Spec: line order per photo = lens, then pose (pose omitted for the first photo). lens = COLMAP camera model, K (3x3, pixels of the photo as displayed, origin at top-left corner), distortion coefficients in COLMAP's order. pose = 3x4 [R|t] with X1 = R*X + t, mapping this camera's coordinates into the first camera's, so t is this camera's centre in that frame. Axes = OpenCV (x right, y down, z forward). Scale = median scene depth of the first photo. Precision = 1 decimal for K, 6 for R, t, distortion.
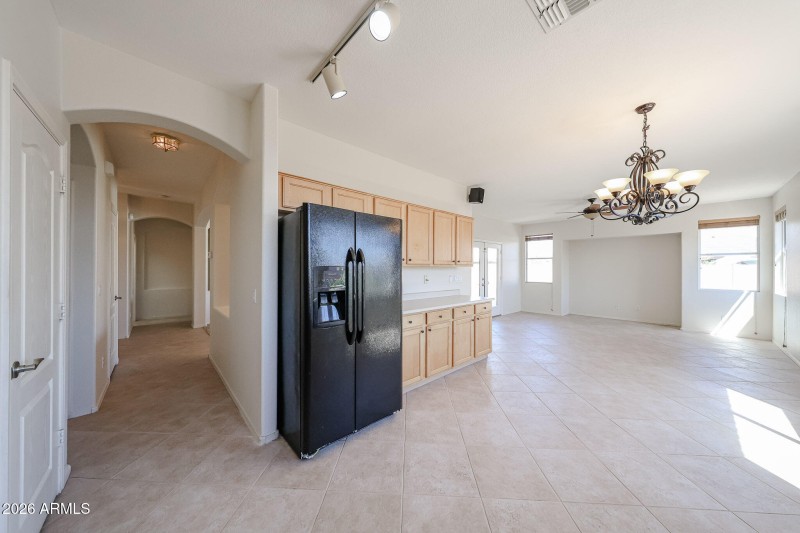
lens RADIAL K [[258.0, 0, 399.0], [0, 258.0, 268.2], [0, 0, 1]] dist [0.000522, 0.000023]
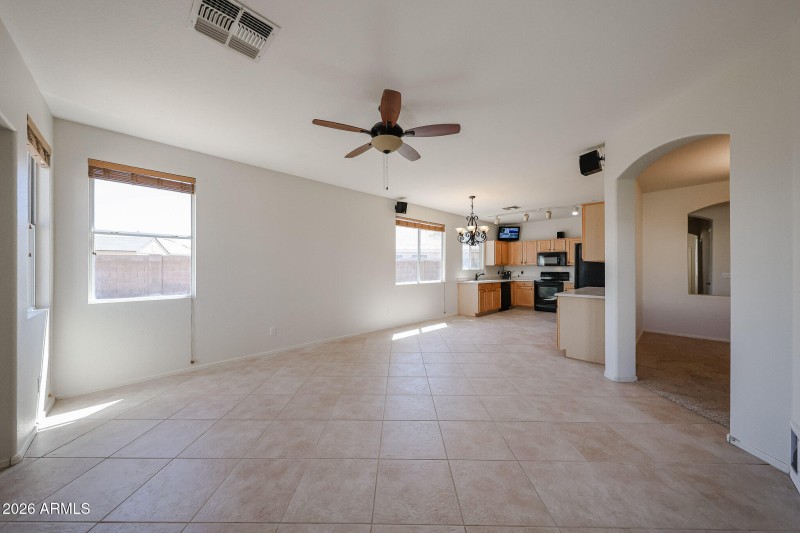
lens RADIAL K [[275.1, 0, 393.9], [0, 275.1, 267.3], [0, 0, 1]] dist [0.000217, -0.000256]
pose [[-0.999134, -0.003666, -0.041455, 0.754818], [-0.003618, 0.999993, -0.001226, 0.015718], [0.041459, -0.001075, -0.999140, 1.488916]]
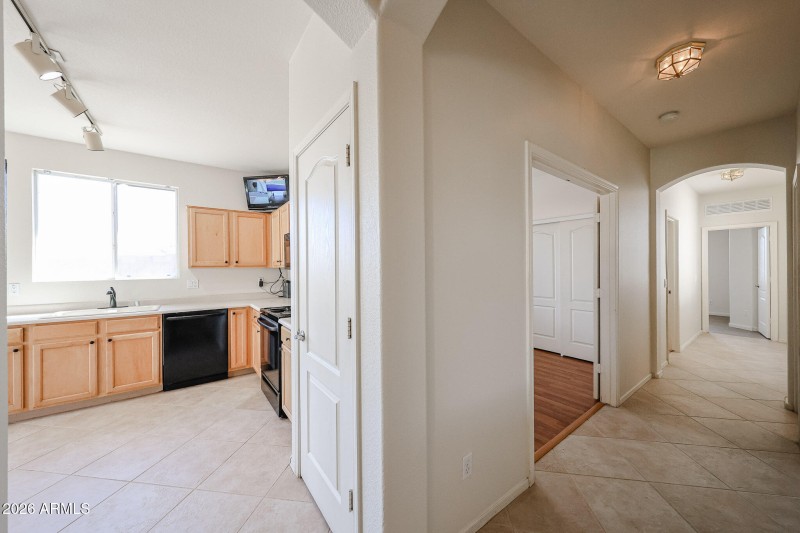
lens RADIAL K [[275.1, 0, 393.9], [0, 275.1, 267.3], [0, 0, 1]] dist [0.000217, -0.000256]
pose [[-0.996288, 0.003077, 0.086023, -0.423486], [0.003046, 0.999995, -0.000485, 0.000639], [-0.086024, -0.000221, -0.996293, 0.510089]]
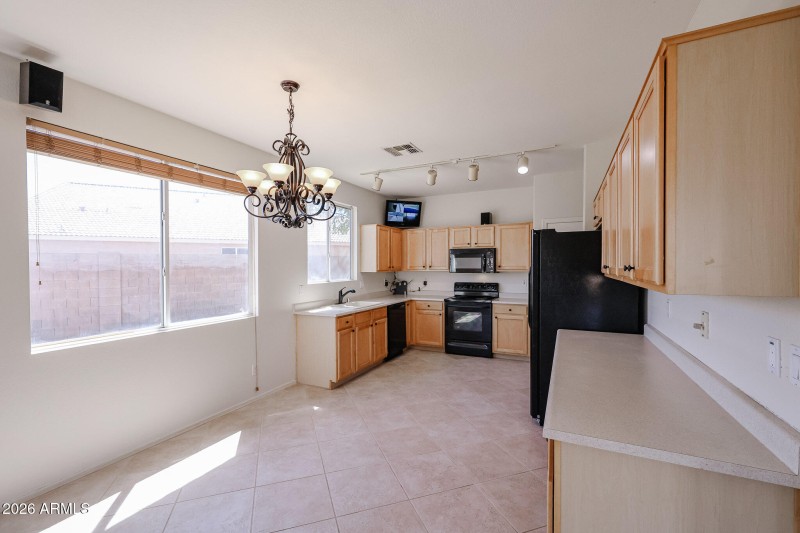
lens RADIAL K [[347.6, 0, 392.9], [0, 347.6, 268.8], [0, 0, 1]] dist [0.000756, 0.000059]
pose [[-0.928135, 0.003259, -0.372229, 0.451126], [-0.000592, 0.999947, 0.010231, -0.020372], [0.372243, 0.009716, -0.928084, 0.912163]]
